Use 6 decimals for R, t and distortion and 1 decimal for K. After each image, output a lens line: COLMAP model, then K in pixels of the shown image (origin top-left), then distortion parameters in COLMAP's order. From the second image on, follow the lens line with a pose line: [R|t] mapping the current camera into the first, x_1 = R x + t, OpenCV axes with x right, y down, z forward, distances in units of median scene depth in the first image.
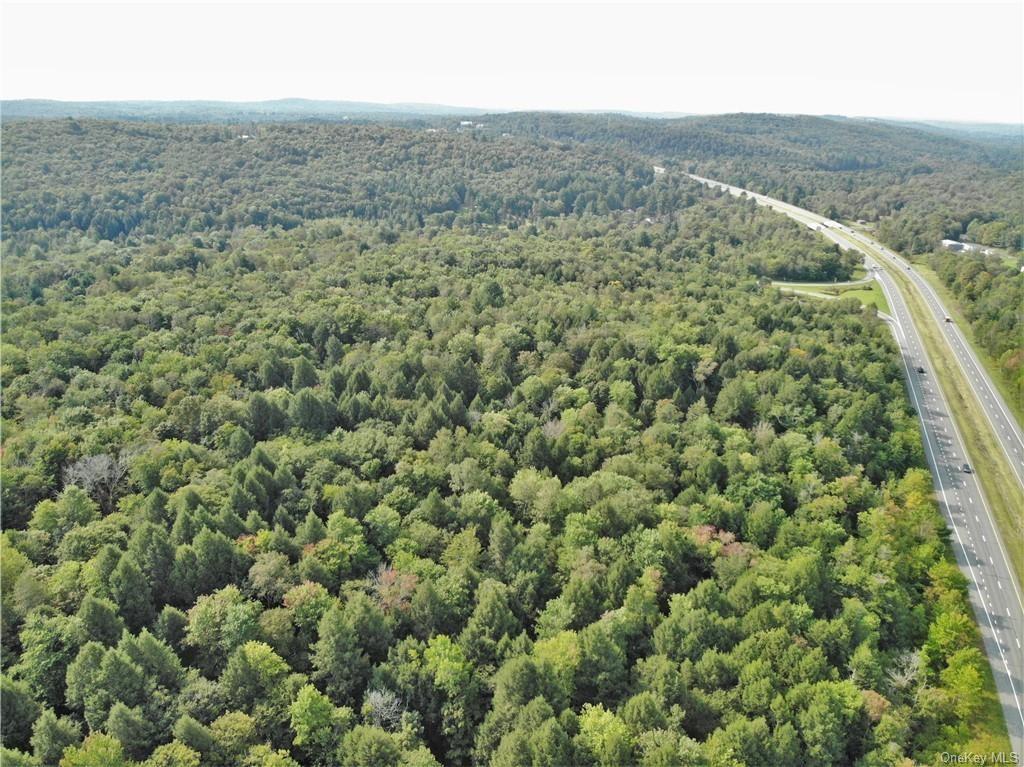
lens RADIAL K [[756.4, 0, 505.8], [0, 756.4, 390.8], [0, 0, 1]] dist [0.097312, -0.227960]
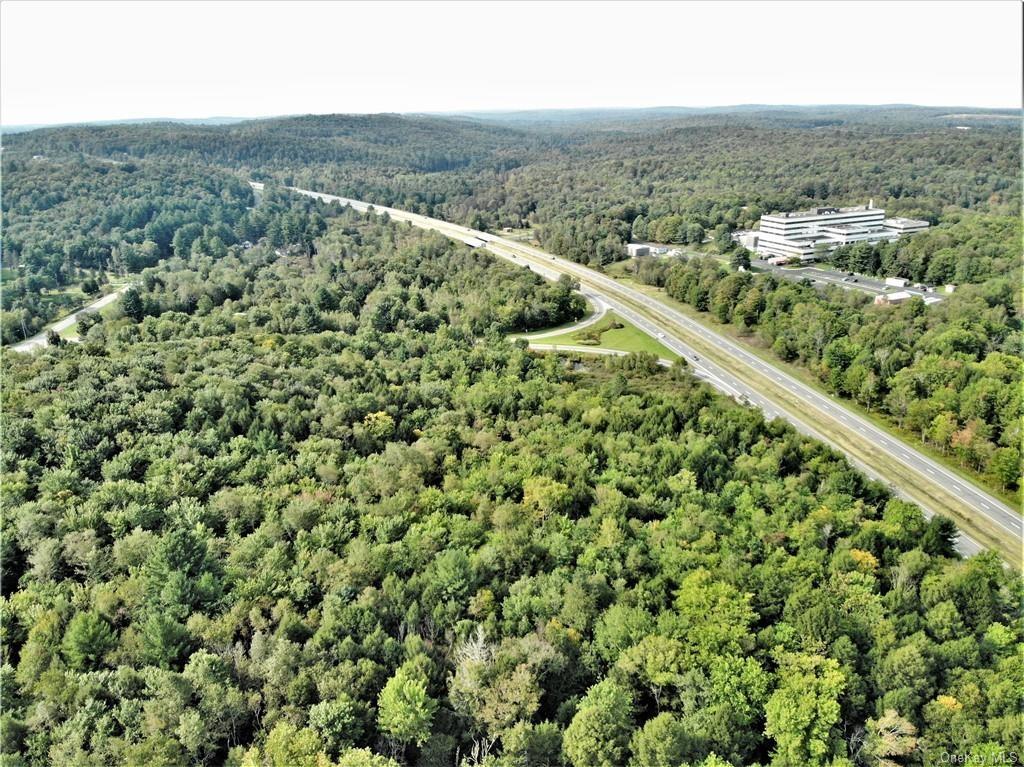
lens RADIAL K [[756.4, 0, 505.8], [0, 756.4, 390.8], [0, 0, 1]] dist [0.097312, -0.227960]
pose [[0.853860, -0.208823, 0.476777, -0.015116], [0.209782, 0.976368, 0.051939, -0.065848], [-0.476355, 0.055671, 0.877489, 0.171145]]
